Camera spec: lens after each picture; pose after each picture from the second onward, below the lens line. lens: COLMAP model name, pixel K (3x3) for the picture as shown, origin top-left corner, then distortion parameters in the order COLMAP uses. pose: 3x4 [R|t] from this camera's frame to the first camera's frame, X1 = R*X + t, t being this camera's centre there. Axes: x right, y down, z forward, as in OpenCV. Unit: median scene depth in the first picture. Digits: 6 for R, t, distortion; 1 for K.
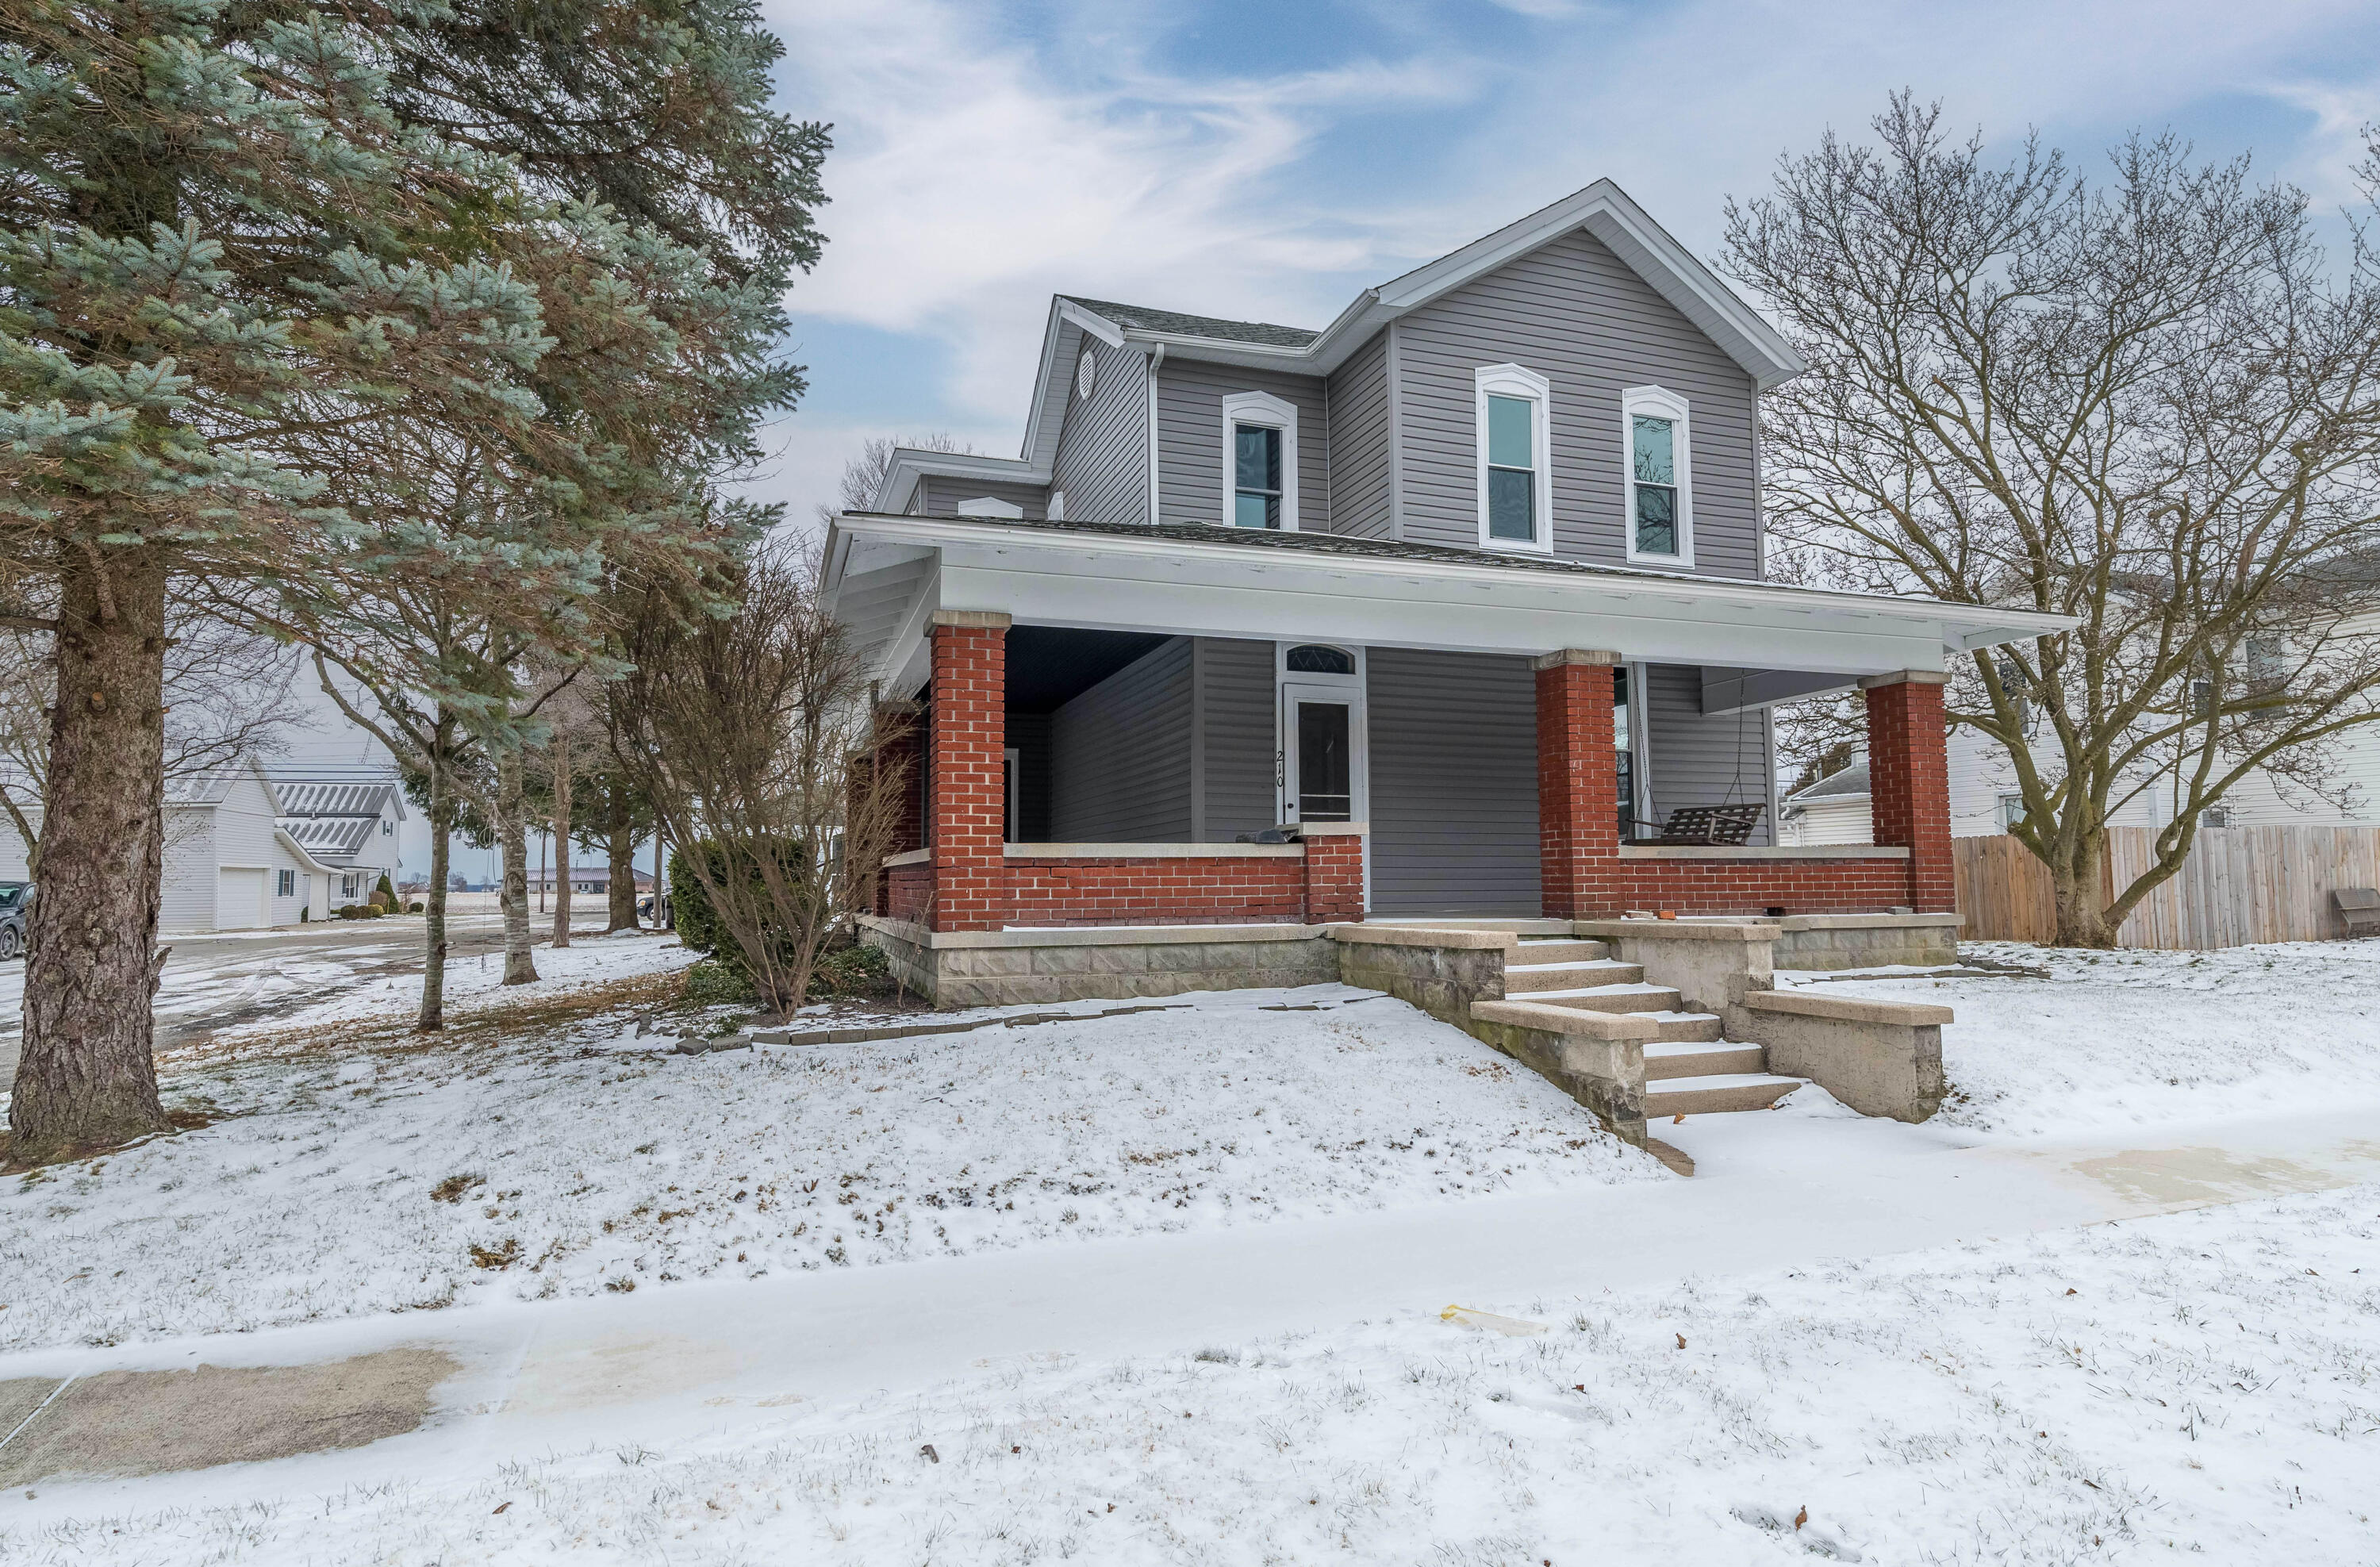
lens RADIAL K [[1289.4, 0, 1193.8], [0, 1289.4, 790.4], [0, 0, 1]] dist [0.003379, 0.000155]
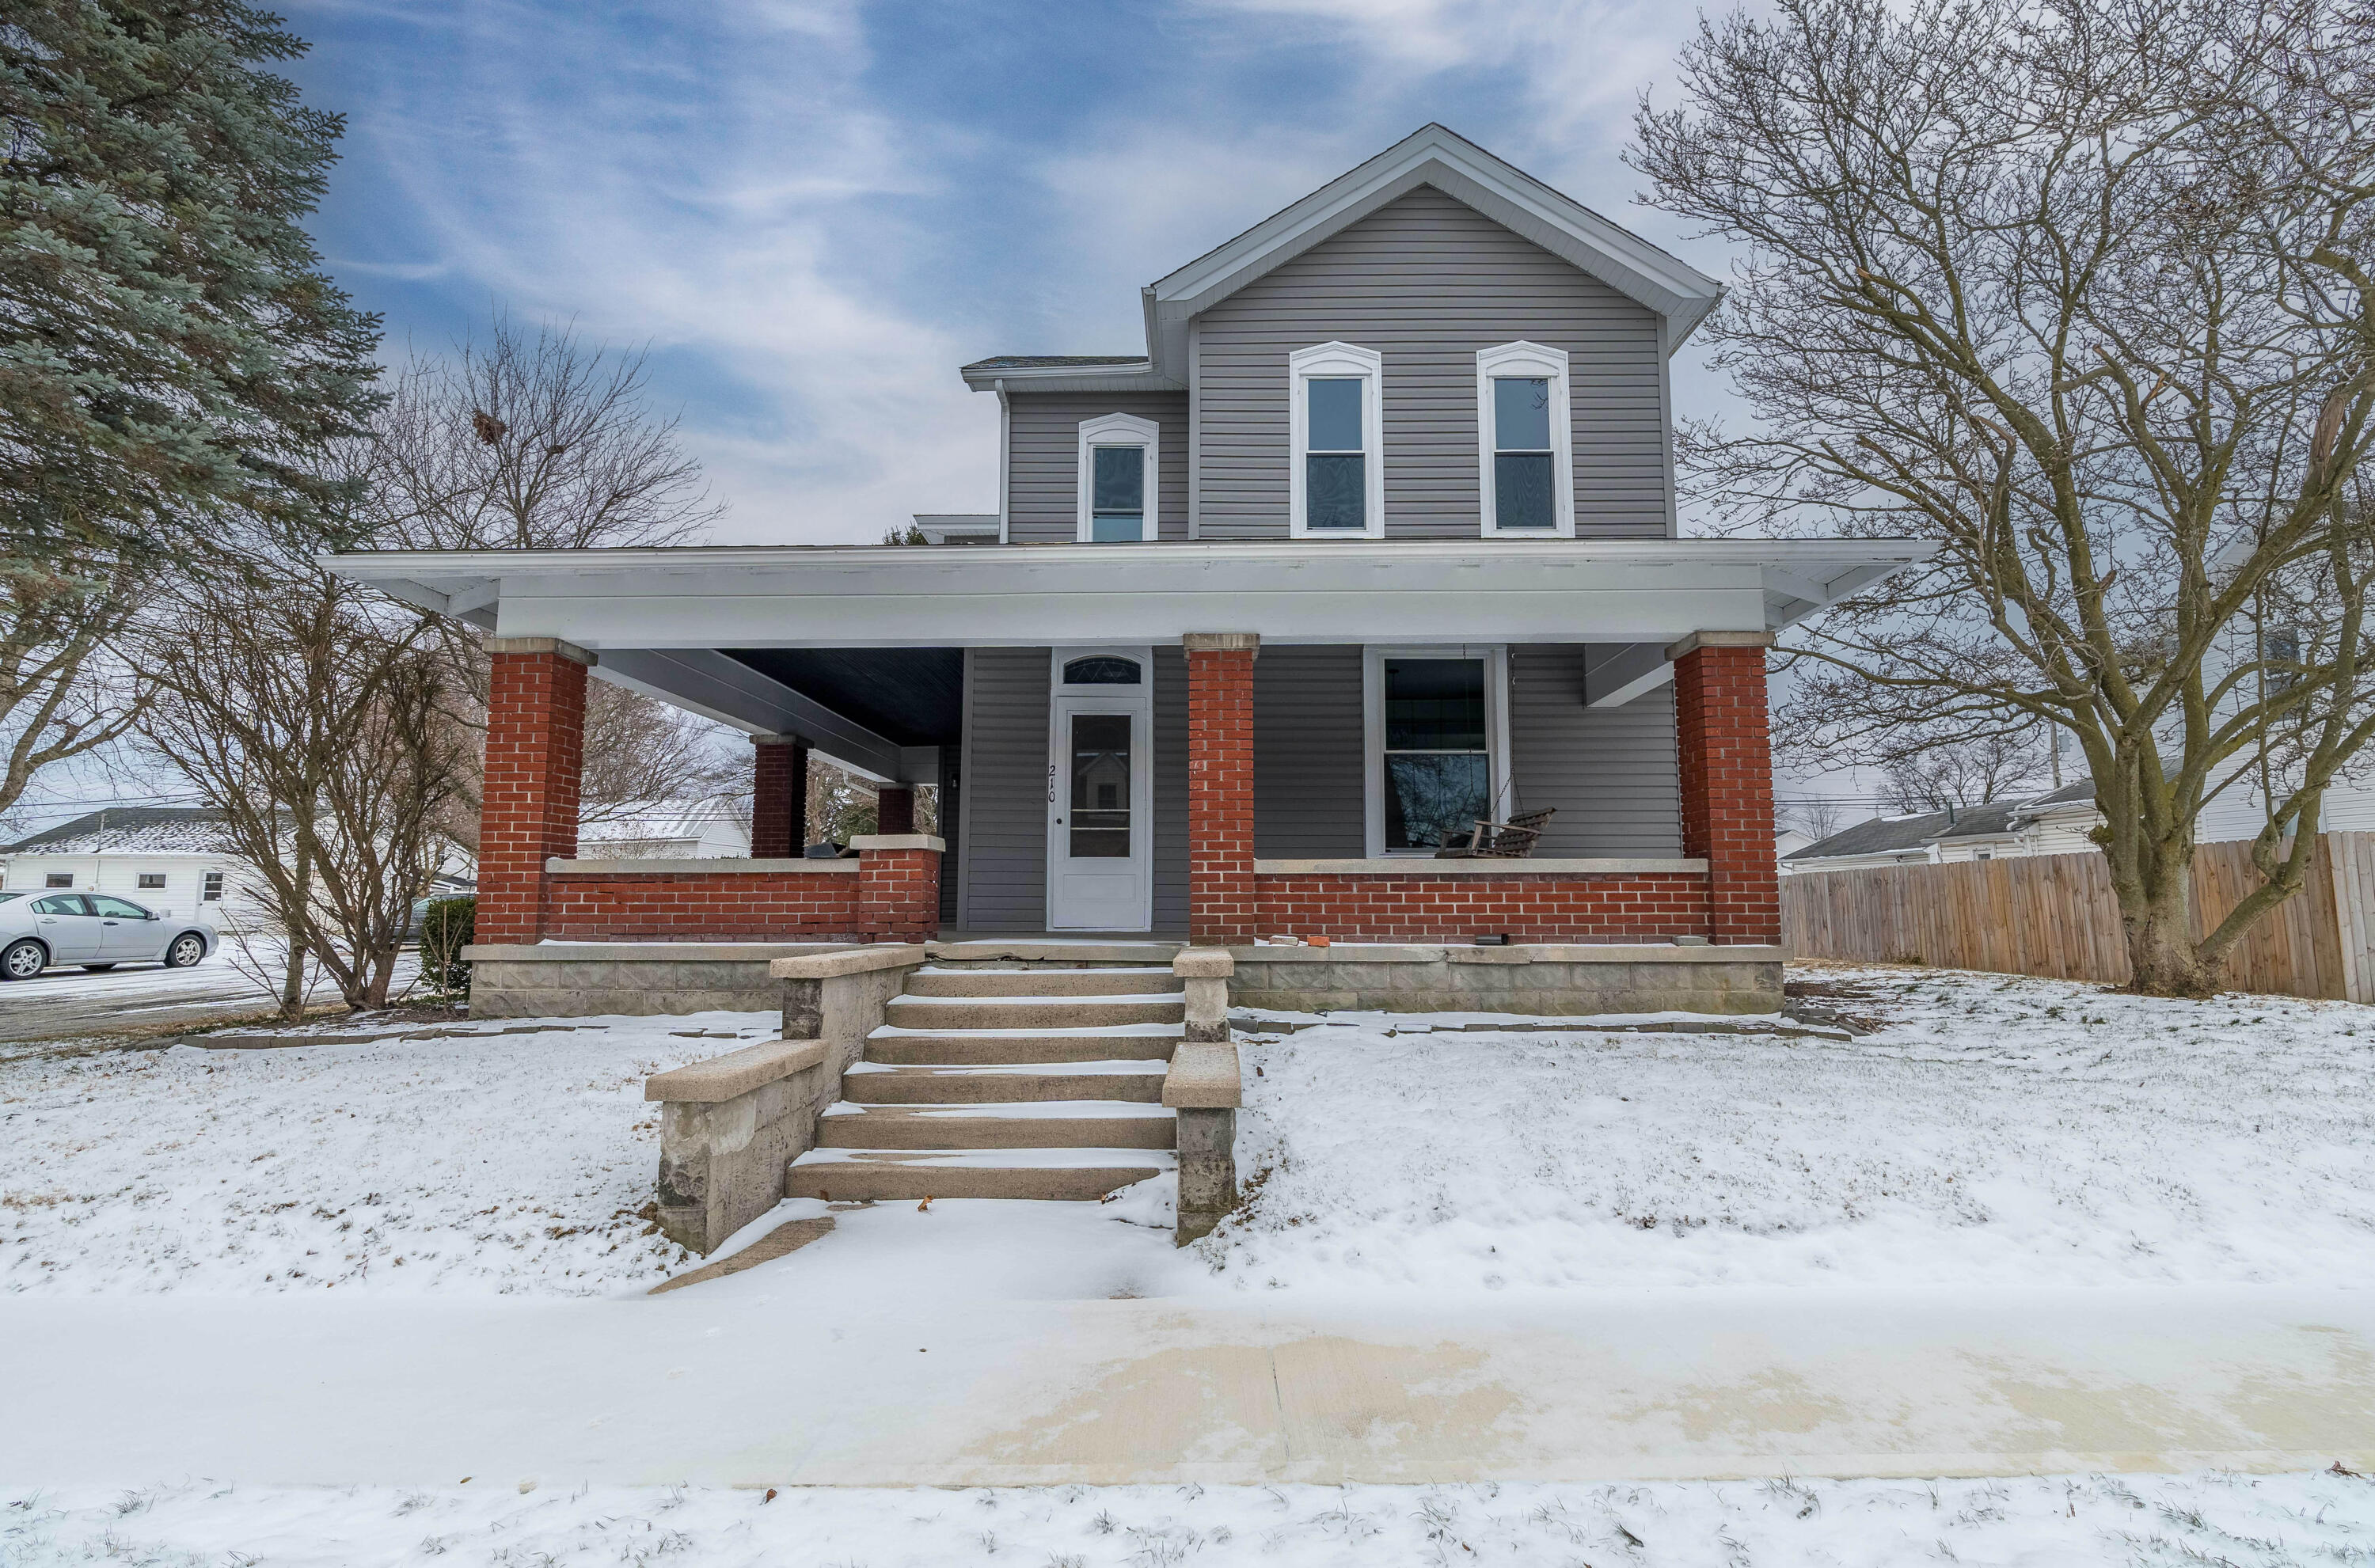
lens RADIAL K [[1095.8, 0, 1193.4], [0, 1095.8, 785.0], [0, 0, 1]] dist [-0.002304, 0.000277]
pose [[0.937146, -0.030025, -0.347642, 0.454396], [0.019121, 0.999213, -0.034756, 0.015488], [0.348412, 0.025924, 0.936983, 0.253262]]
